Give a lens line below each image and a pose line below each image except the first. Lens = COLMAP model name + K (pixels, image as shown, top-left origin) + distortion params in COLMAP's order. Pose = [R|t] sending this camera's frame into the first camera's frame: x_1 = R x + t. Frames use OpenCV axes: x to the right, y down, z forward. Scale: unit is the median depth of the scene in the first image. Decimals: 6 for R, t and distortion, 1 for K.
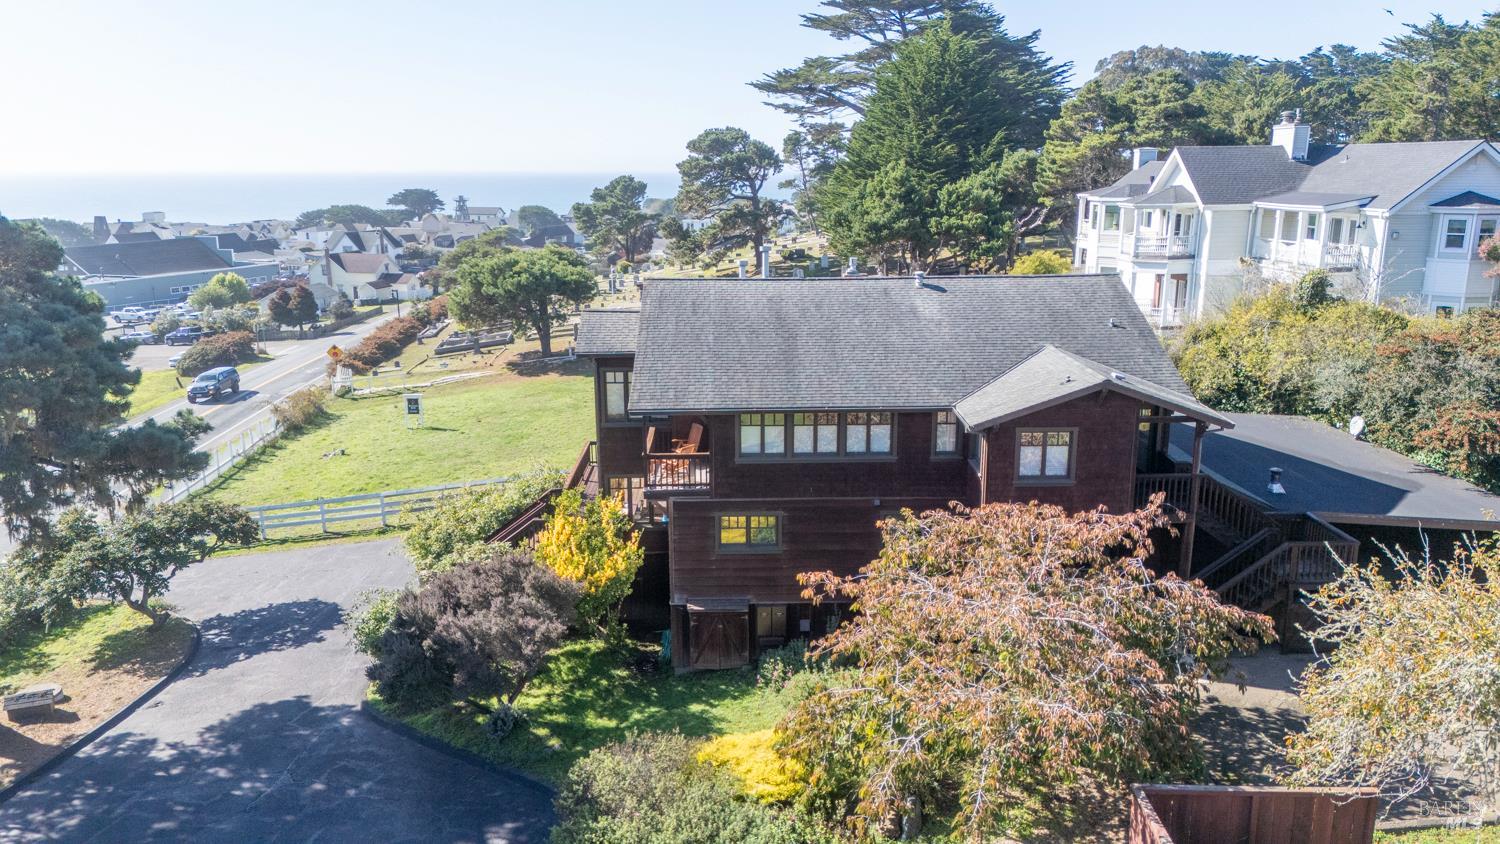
lens RADIAL K [[1092.0, 0, 750.4], [0, 1092.0, 427.1], [0, 0, 1]] dist [0.089089, -0.099596]
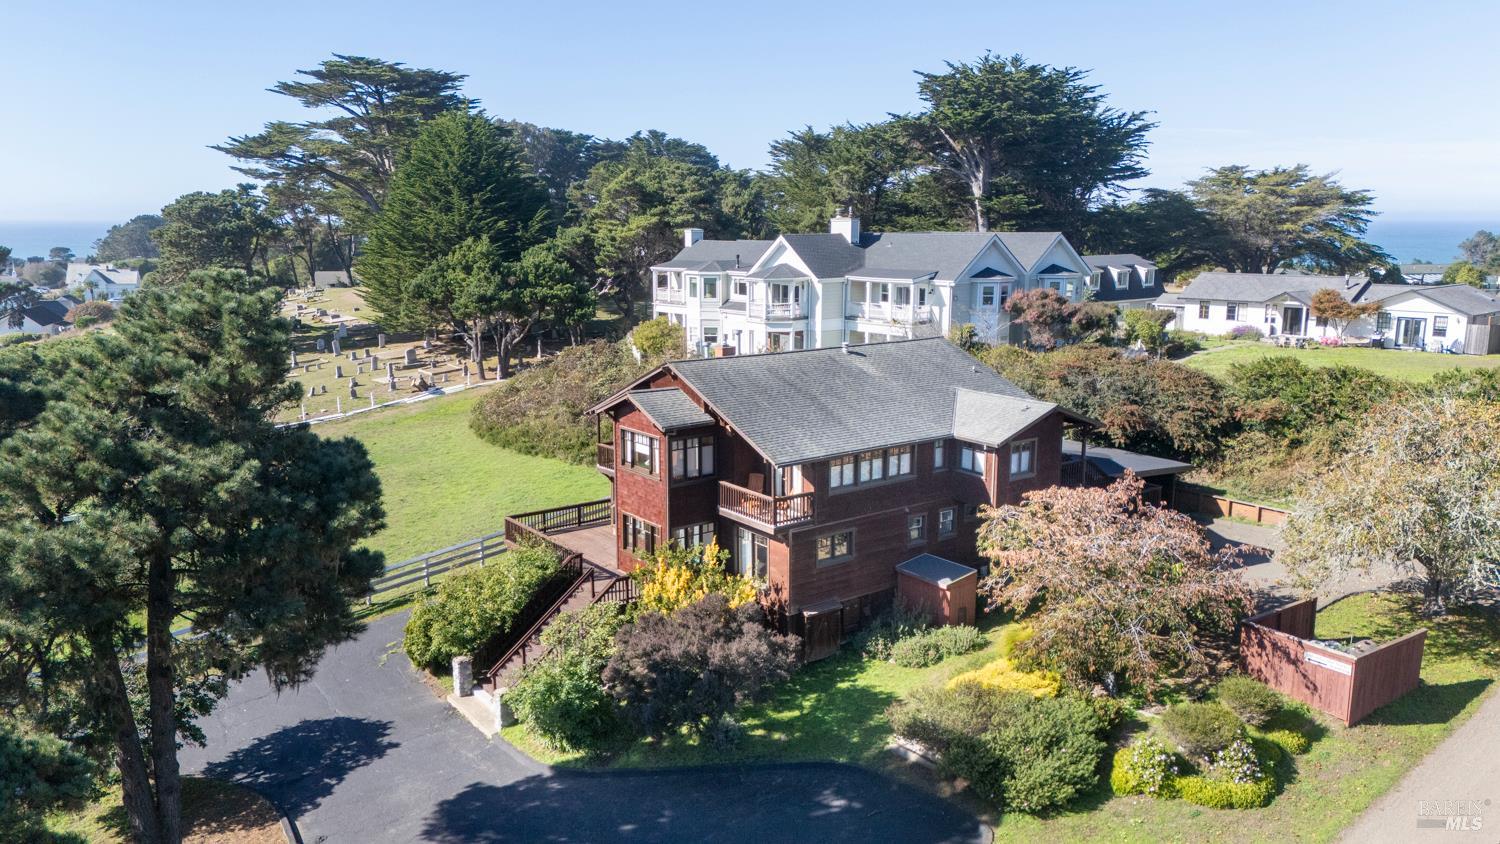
lens RADIAL K [[1092.0, 0, 750.4], [0, 1092.0, 427.1], [0, 0, 1]] dist [0.089089, -0.099596]
pose [[0.810273, -0.105685, 0.576445, -0.501384], [0.132302, 0.991200, -0.004243, -0.033623], [-0.570924, 0.079702, 0.817125, -0.016563]]
